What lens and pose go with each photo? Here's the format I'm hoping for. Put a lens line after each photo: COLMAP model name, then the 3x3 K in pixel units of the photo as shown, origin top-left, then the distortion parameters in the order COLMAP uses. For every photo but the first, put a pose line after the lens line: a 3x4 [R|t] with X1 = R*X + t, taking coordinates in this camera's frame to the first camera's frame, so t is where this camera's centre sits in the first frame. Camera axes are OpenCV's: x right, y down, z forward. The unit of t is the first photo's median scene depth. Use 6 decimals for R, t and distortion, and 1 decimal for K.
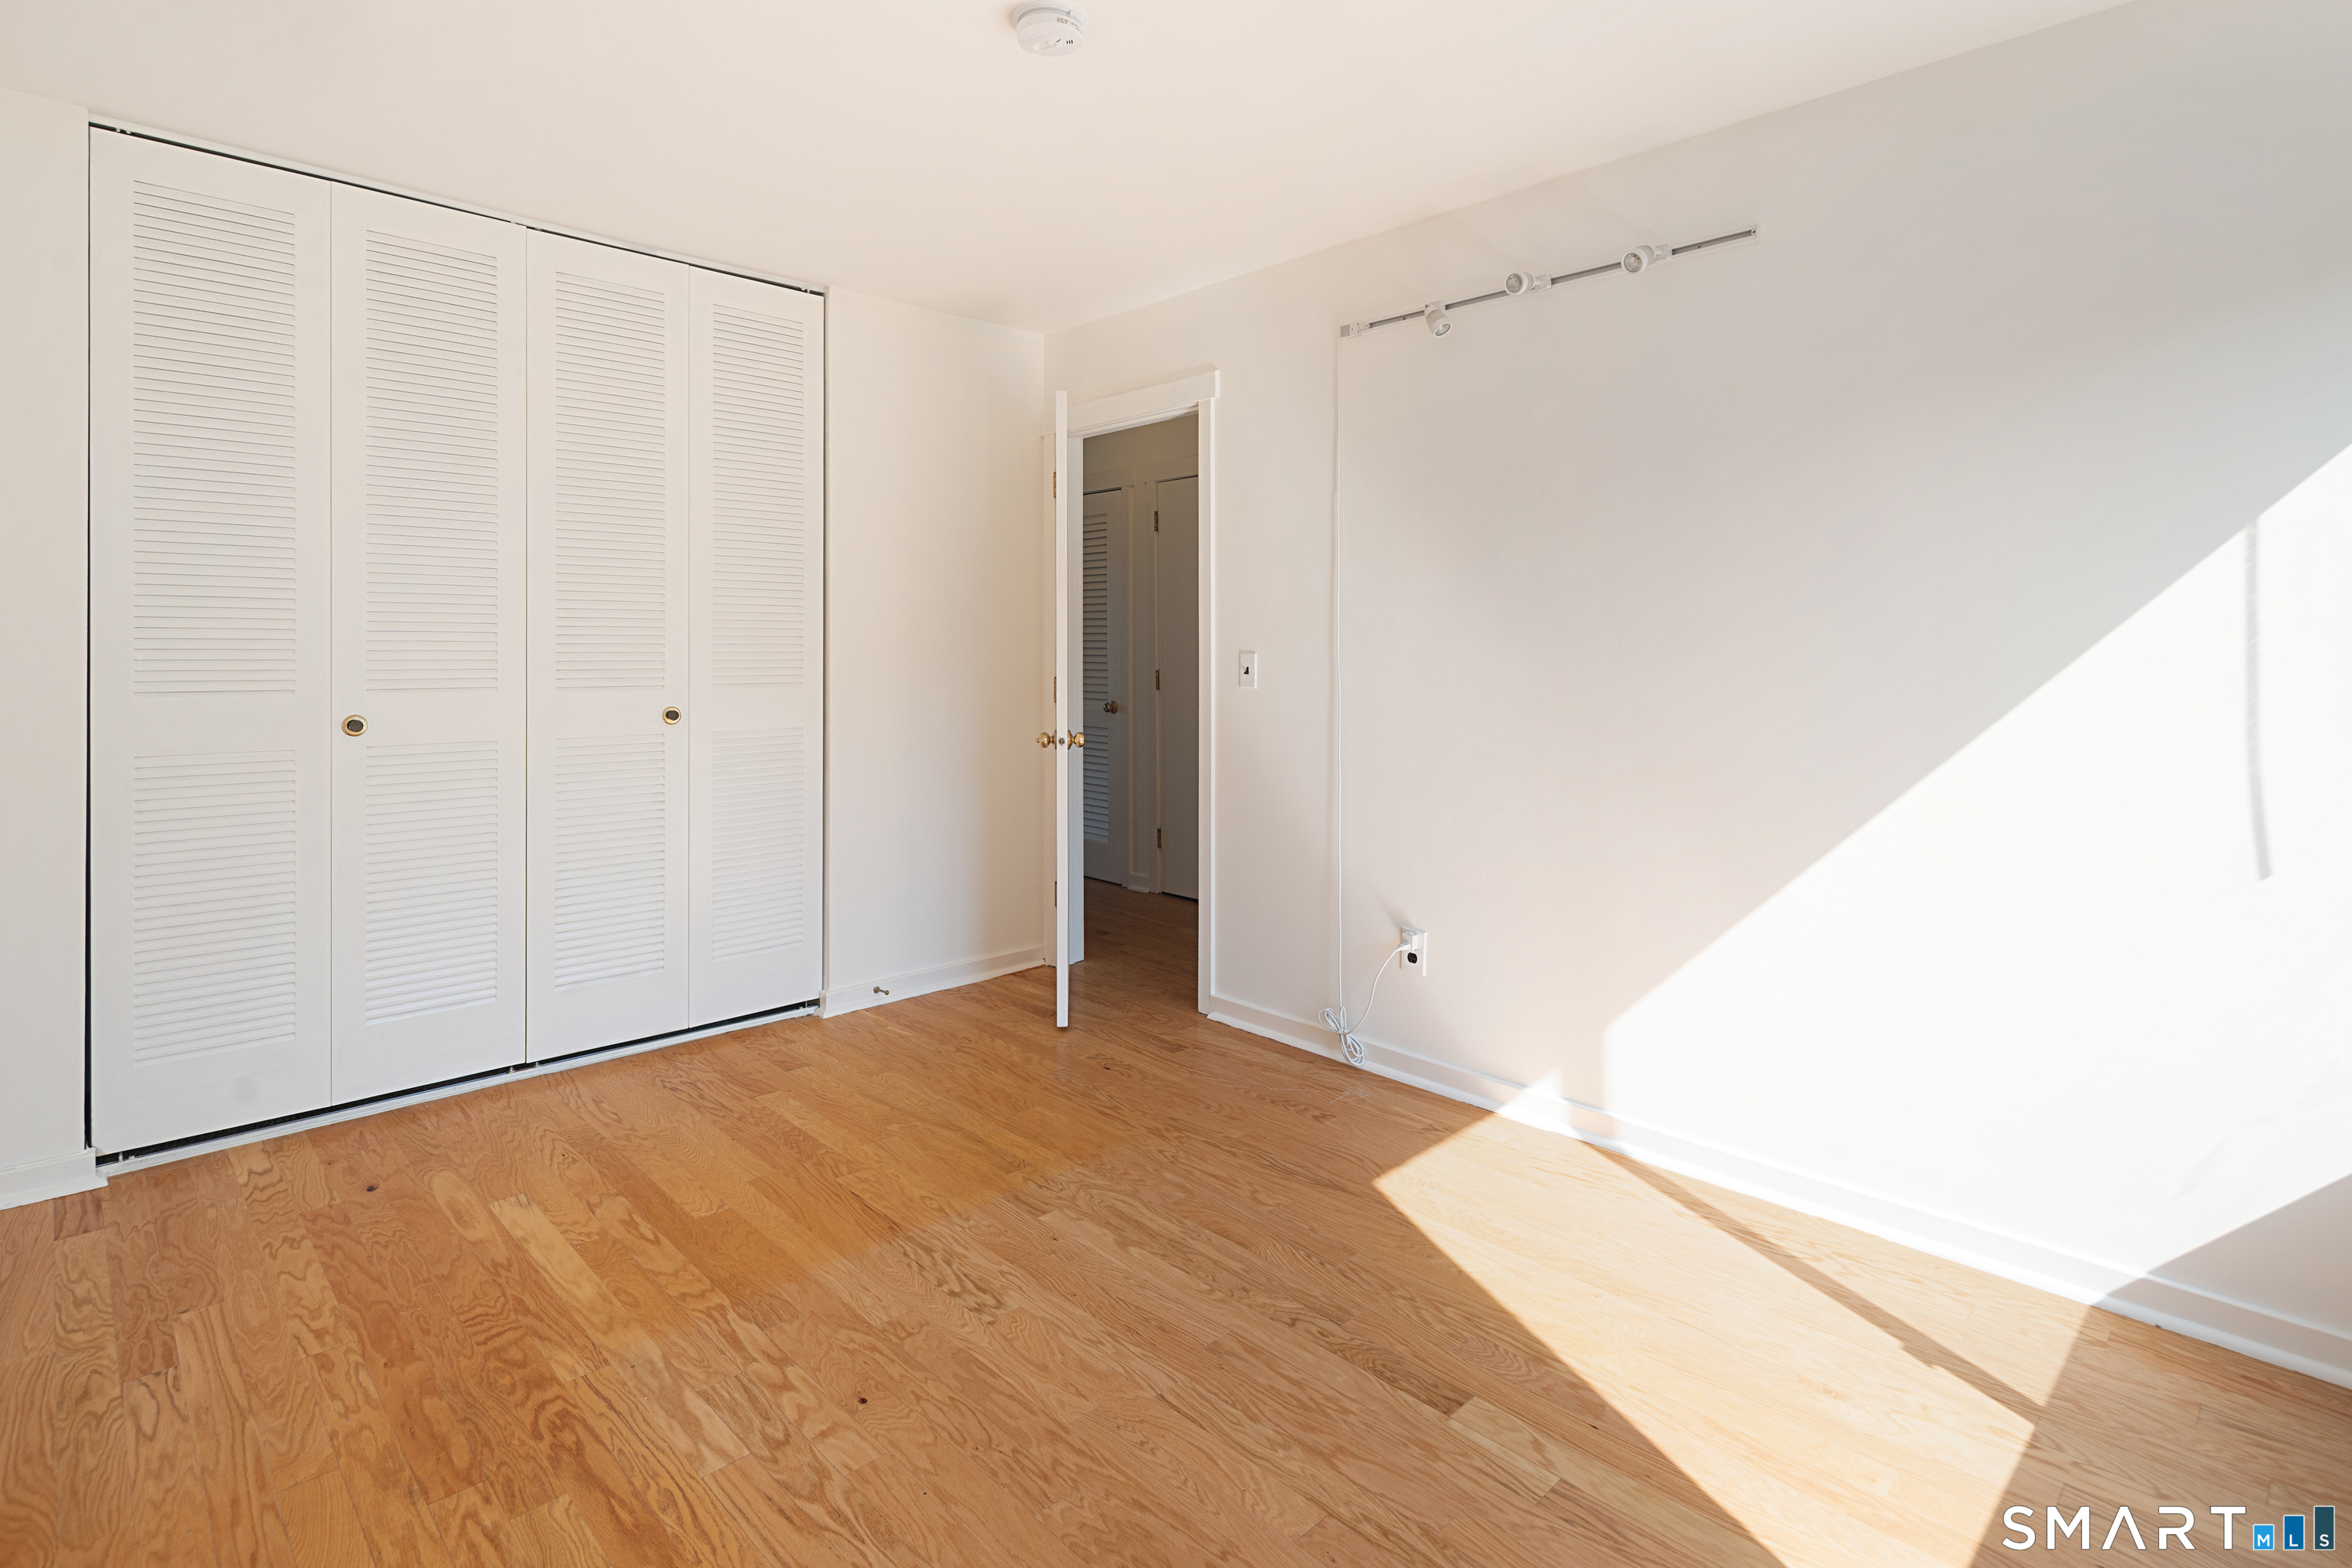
lens RADIAL K [[1153.7, 0, 1161.7], [0, 1153.7, 789.7], [0, 0, 1]] dist [0.002947, 0.000424]
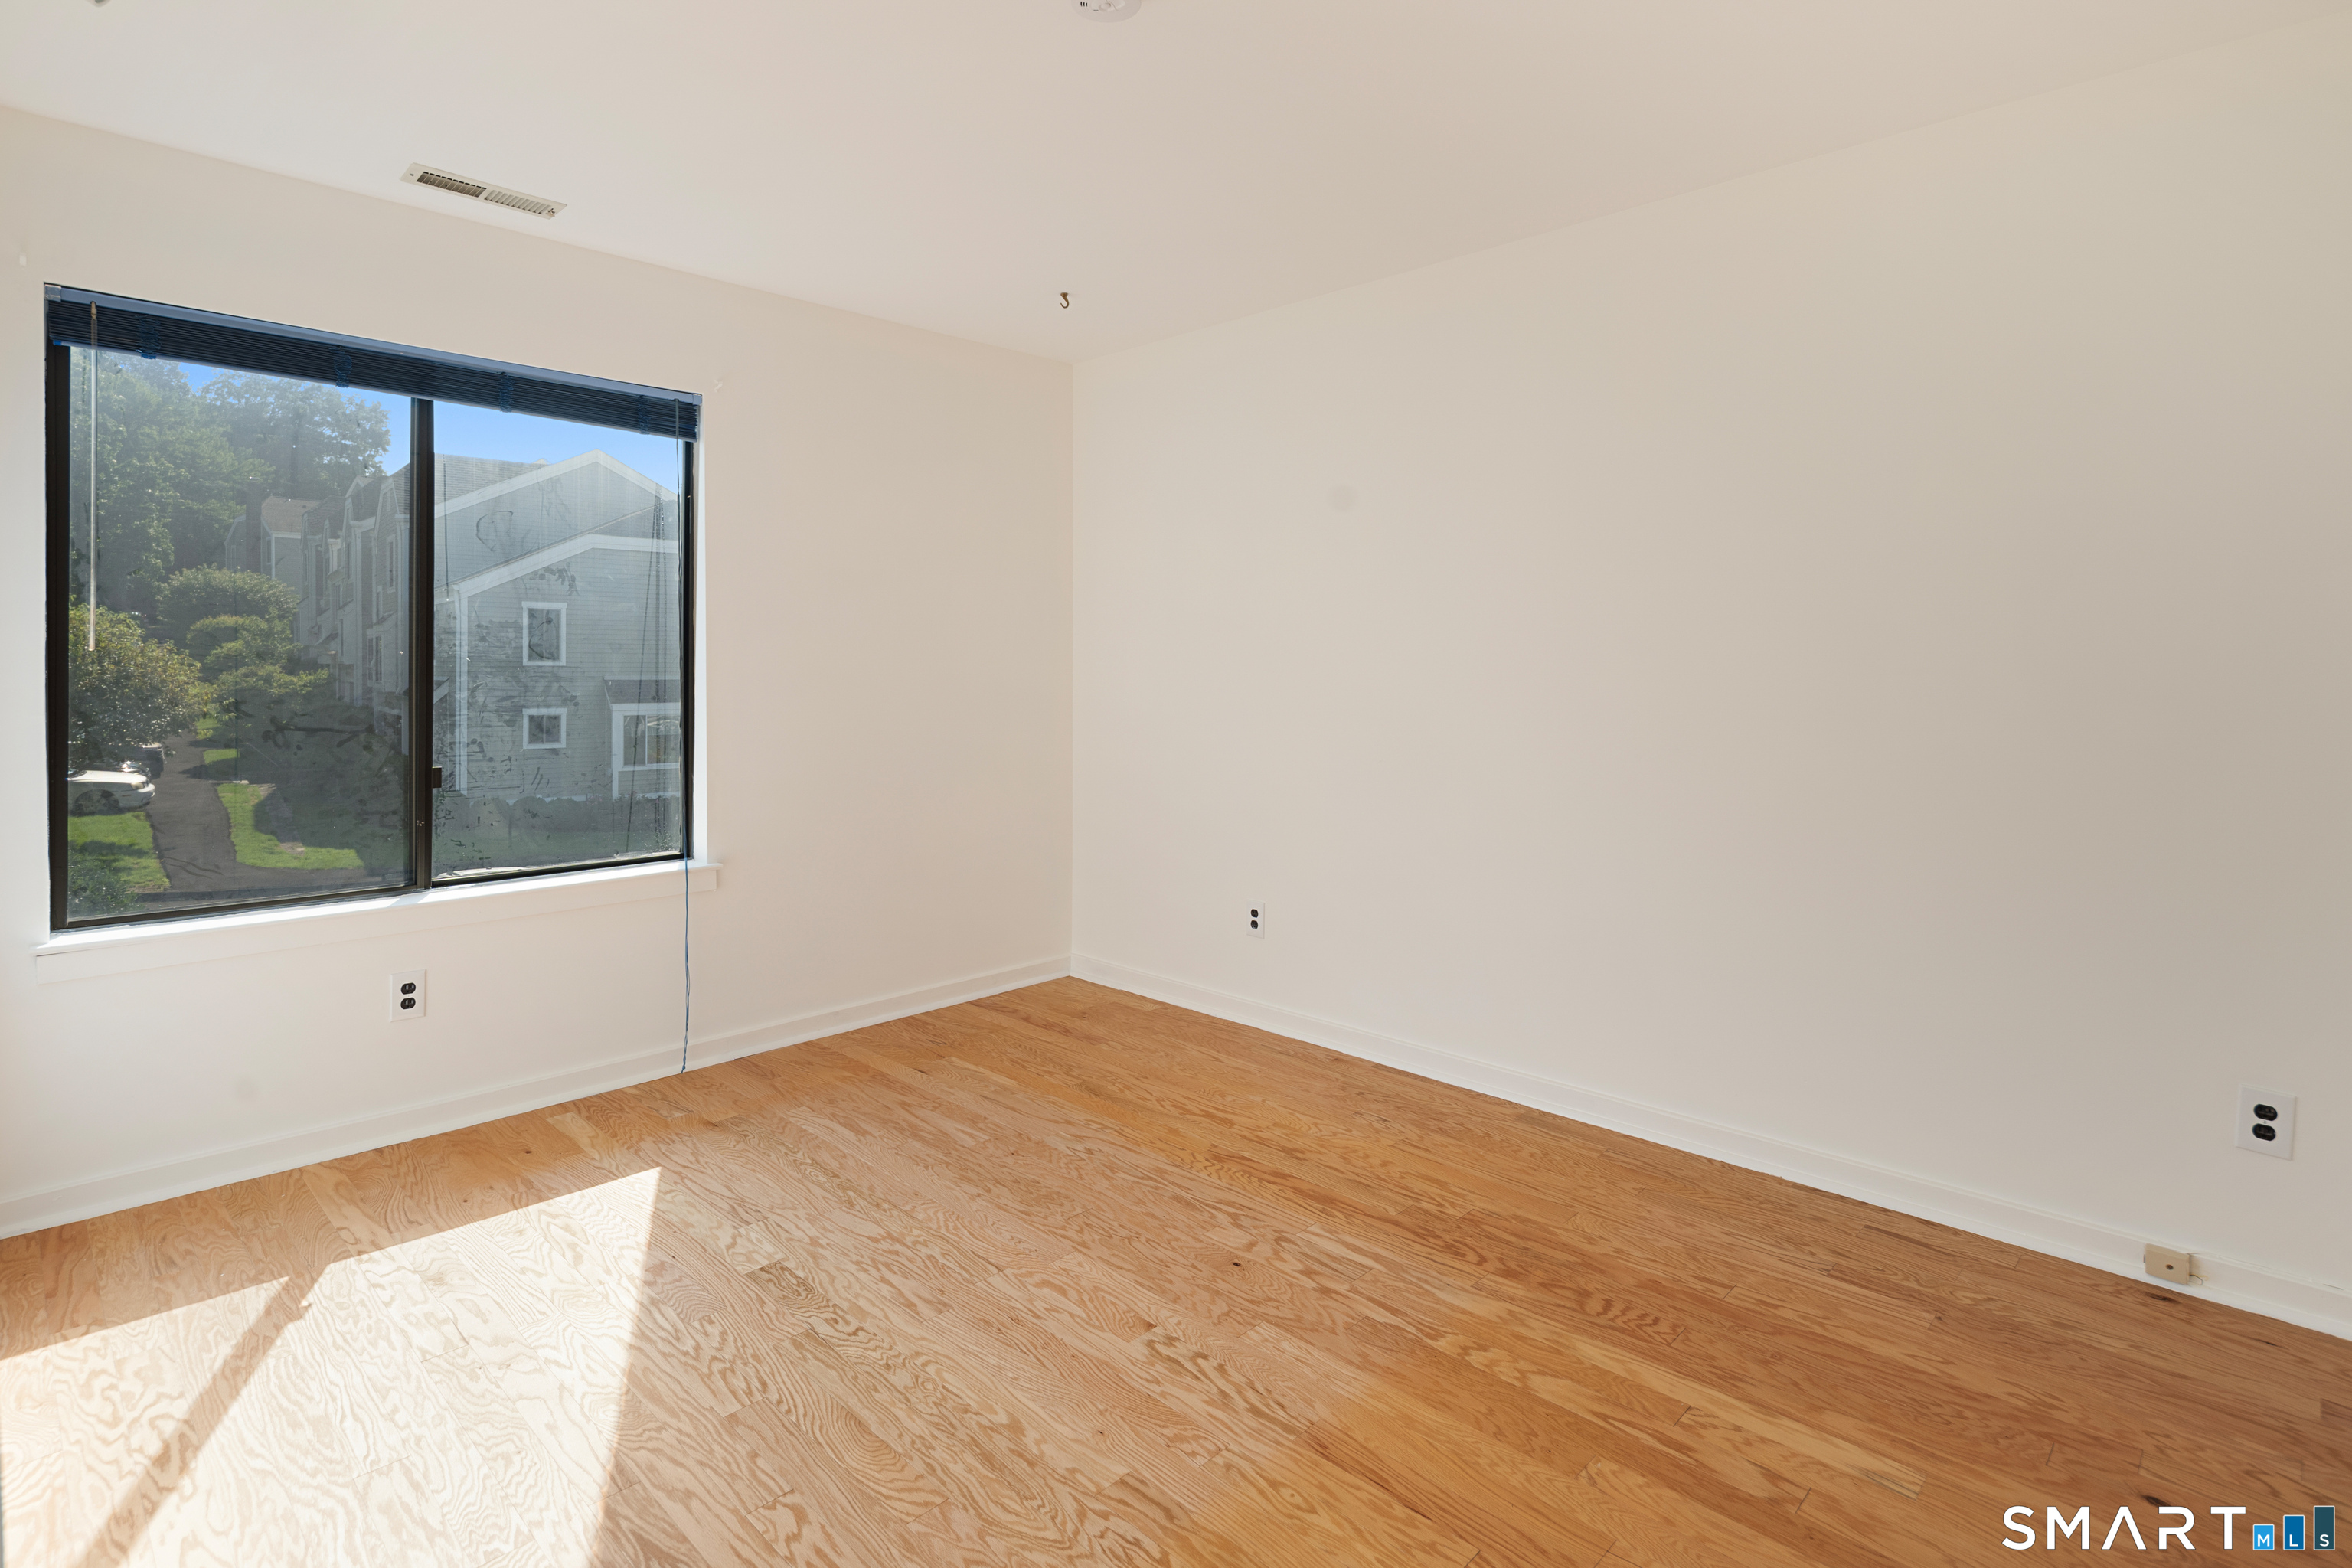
lens RADIAL K [[1153.7, 0, 1161.7], [0, 1153.7, 789.7], [0, 0, 1]] dist [0.002947, 0.000424]
pose [[-0.999601, -0.001465, -0.028195, -0.126565], [-0.007842, 0.973758, 0.227453, -0.239021], [0.027122, 0.227583, -0.973381, 1.909109]]
